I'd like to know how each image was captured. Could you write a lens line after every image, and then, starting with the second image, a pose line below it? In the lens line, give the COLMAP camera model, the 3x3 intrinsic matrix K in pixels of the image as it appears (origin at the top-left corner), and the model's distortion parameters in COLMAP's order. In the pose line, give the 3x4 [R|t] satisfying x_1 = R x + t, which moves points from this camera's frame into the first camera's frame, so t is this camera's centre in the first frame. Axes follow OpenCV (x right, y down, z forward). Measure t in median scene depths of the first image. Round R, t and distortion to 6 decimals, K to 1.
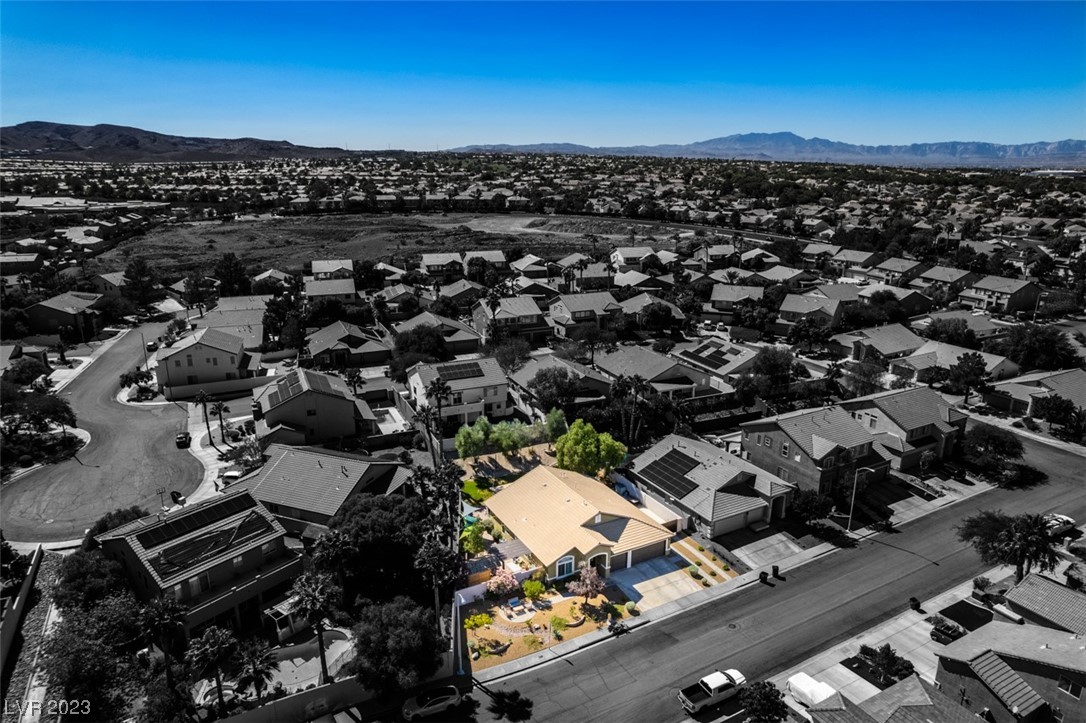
lens RADIAL K [[695.1, 0, 548.0], [0, 695.1, 365.7], [0, 0, 1]] dist [-0.090261, 0.083261]
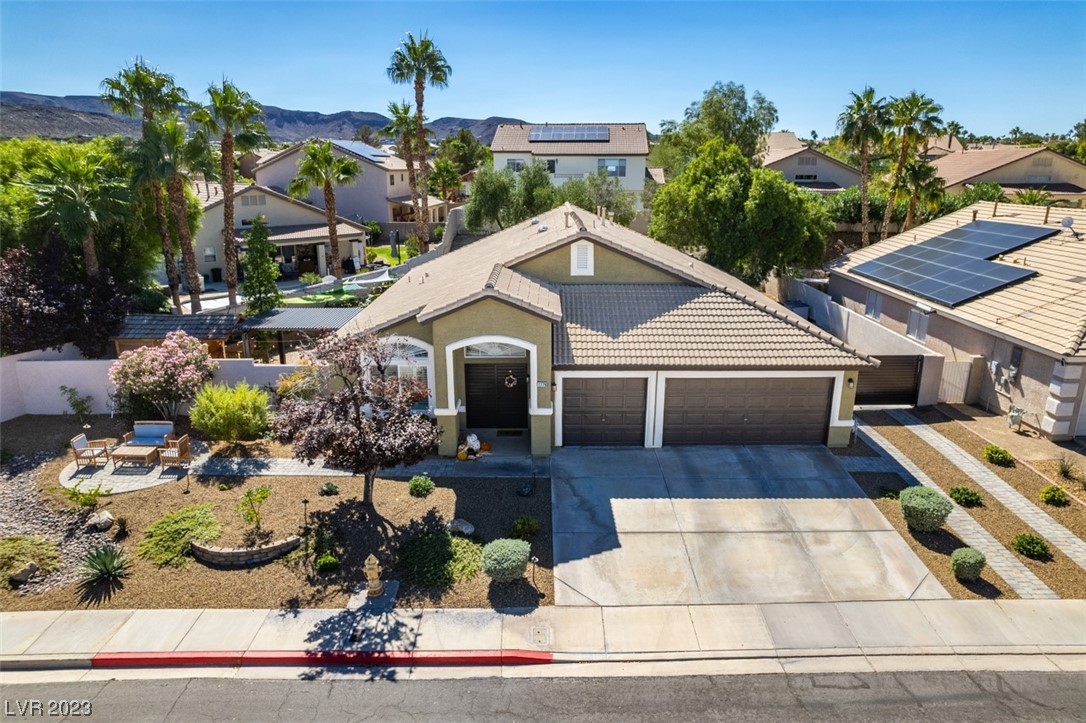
lens RADIAL K [[695.1, 0, 548.0], [0, 695.1, 365.7], [0, 0, 1]] dist [-0.090261, 0.083261]
pose [[0.877896, 0.130533, -0.460716, 0.214320], [-0.129830, 0.990974, 0.033377, 0.279786], [0.460915, 0.030513, 0.886920, 0.810153]]
